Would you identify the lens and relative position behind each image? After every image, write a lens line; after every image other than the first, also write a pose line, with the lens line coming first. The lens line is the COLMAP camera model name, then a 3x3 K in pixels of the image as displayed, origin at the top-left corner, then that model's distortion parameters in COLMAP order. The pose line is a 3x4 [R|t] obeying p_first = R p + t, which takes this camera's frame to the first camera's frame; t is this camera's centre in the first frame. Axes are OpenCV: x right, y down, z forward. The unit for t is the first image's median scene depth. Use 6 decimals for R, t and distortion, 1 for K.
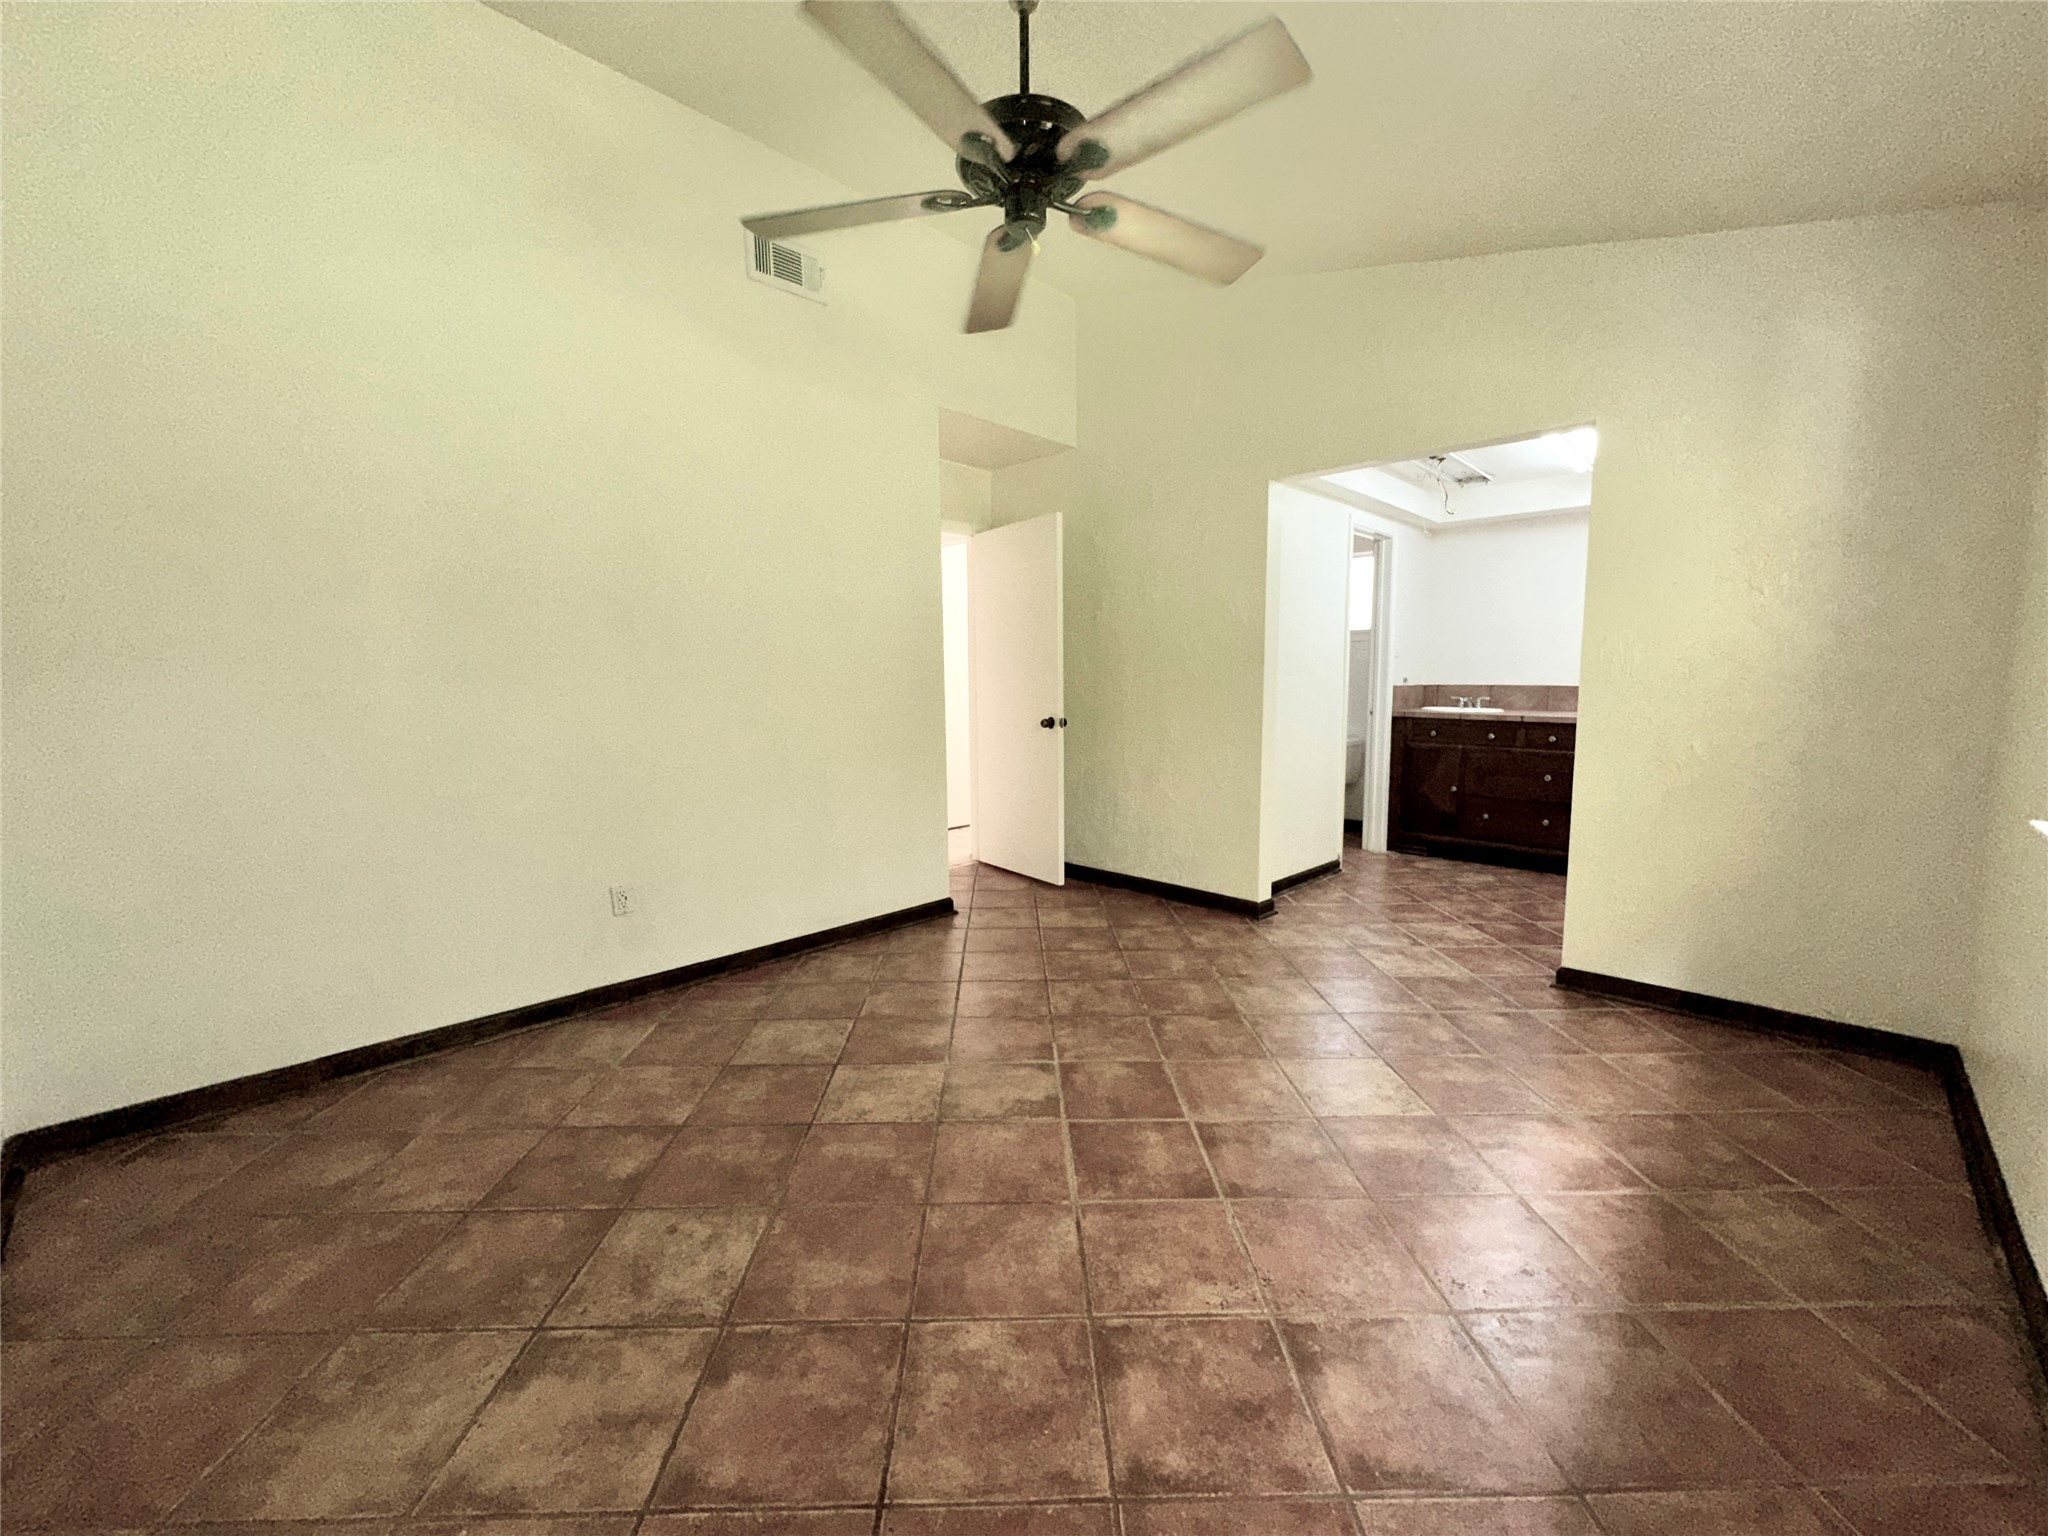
lens RADIAL K [[820.9, 0, 1015.1], [0, 820.9, 767.1], [0, 0, 1]] dist [-0.007134, 0.000971]
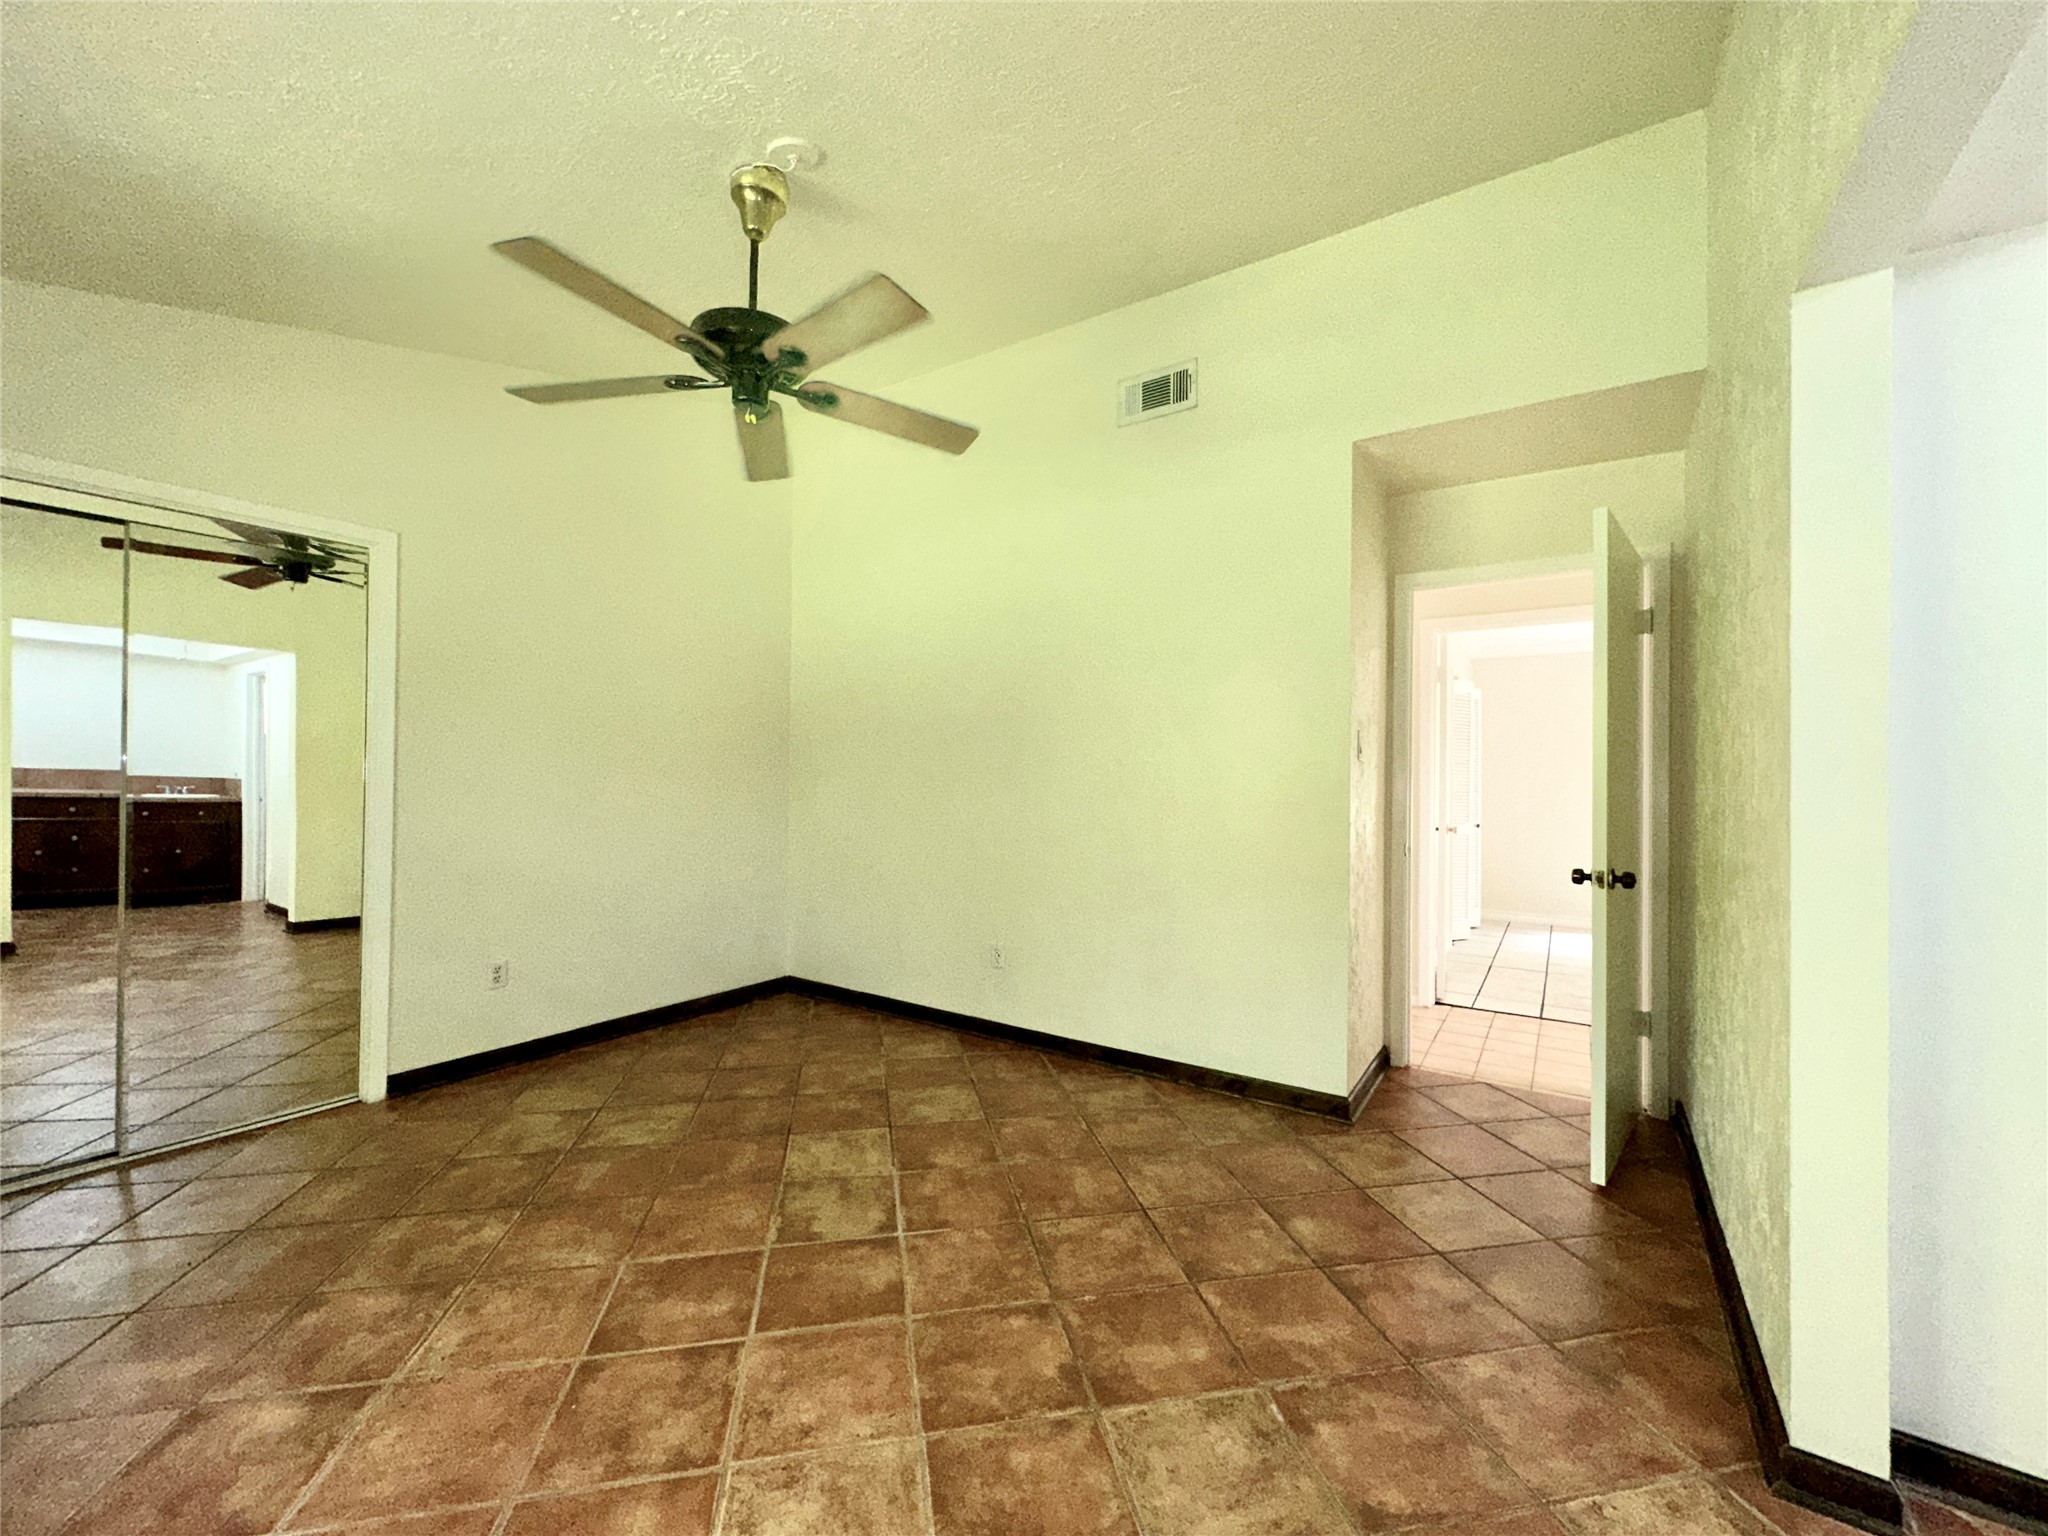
lens RADIAL K [[820.9, 0, 1018.1], [0, 820.9, 770.9], [0, 0, 1]] dist [-0.007134, 0.000971]
pose [[0.185799, 0.000593, -0.982588, 0.999135], [-0.126774, 0.991656, -0.023373, -0.121810], [0.974375, 0.128909, 0.184324, 0.998430]]
